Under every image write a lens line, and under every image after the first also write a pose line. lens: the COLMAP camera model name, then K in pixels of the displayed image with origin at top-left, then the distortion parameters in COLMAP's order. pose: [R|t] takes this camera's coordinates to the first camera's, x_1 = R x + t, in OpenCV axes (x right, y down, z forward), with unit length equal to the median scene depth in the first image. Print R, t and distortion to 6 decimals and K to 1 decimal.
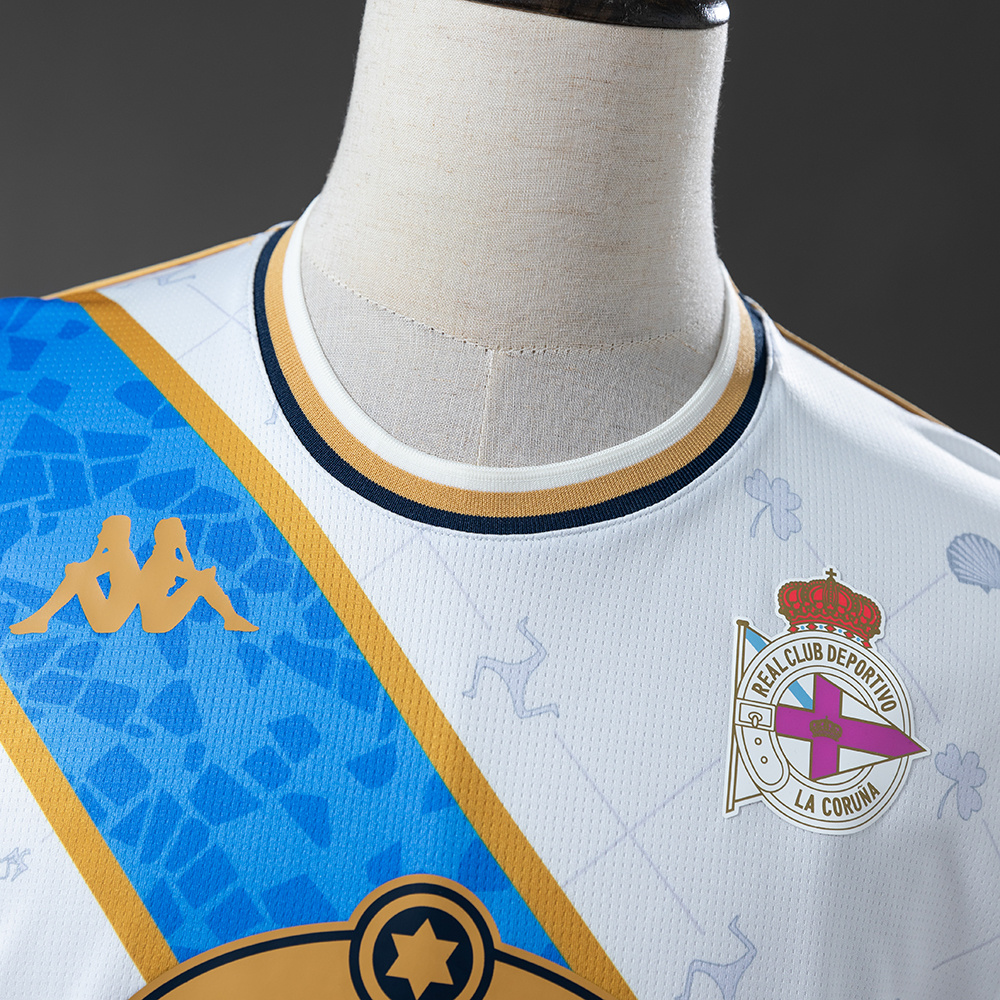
lens RADIAL K [[2000.9, 0, 499.3], [0, 2000.9, 497.0], [0, 0, 1]] dist [0.069604, 0.000000]
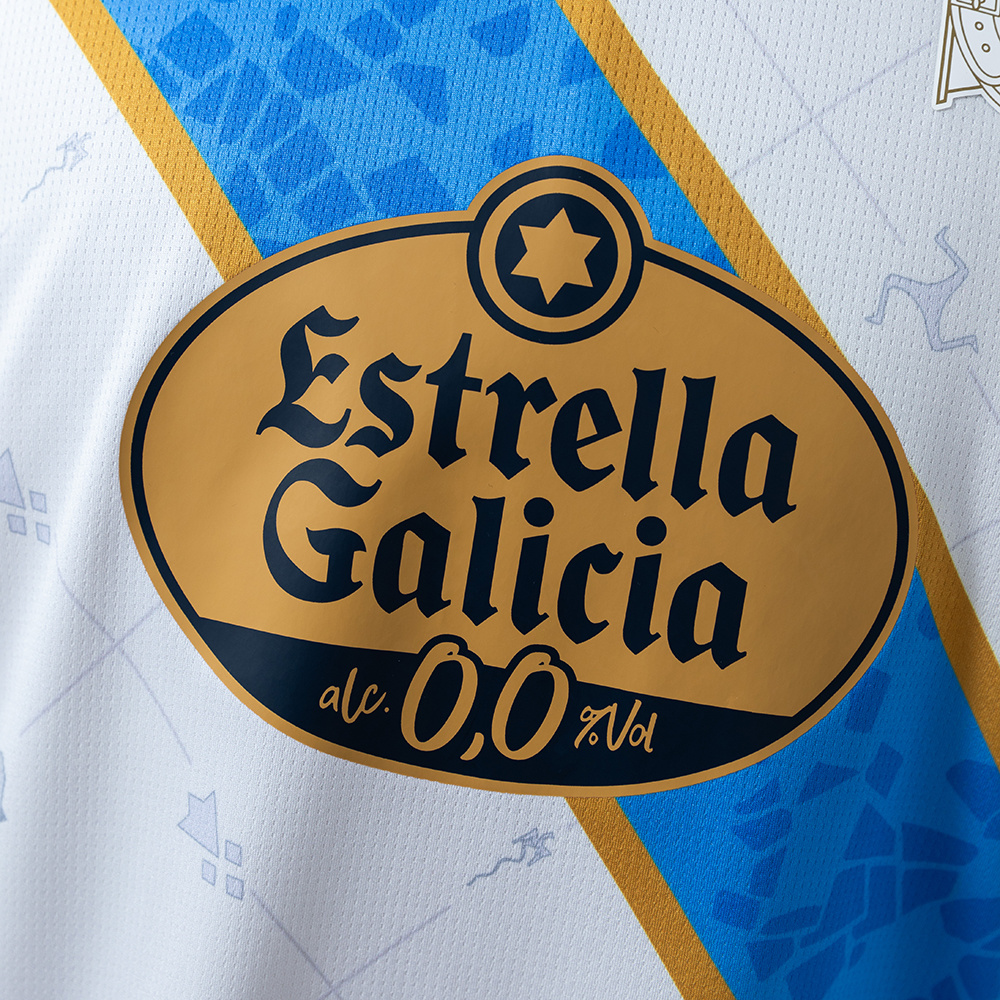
lens RADIAL K [[2000.9, 0, 500.3], [0, 2000.9, 436.7], [0, 0, 1]] dist [0.069604, 0.000000]
pose [[0.997022, 0.026882, -0.072287, 0.000166], [-0.023985, 0.998886, 0.040648, 0.258599], [0.073299, -0.038793, 0.996555, 0.172676]]
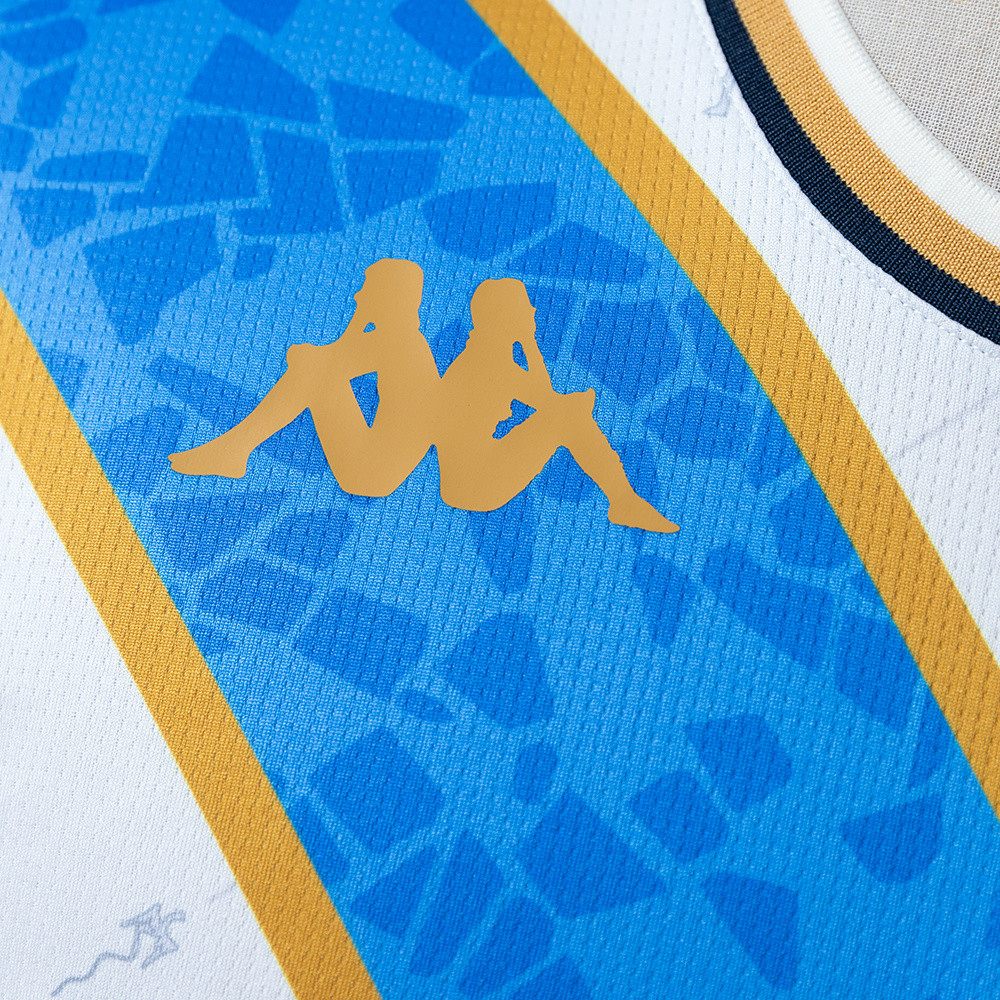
lens RADIAL K [[2172.0, 0, 499.3], [0, 2172.0, 498.3], [0, 0, 1]] dist [0.024585, 0.000000]
pose [[0.991354, 0.119761, 0.053613, -0.193540], [-0.125872, 0.983387, 0.130793, -0.006736], [-0.037058, -0.136411, 0.989959, 0.467206]]
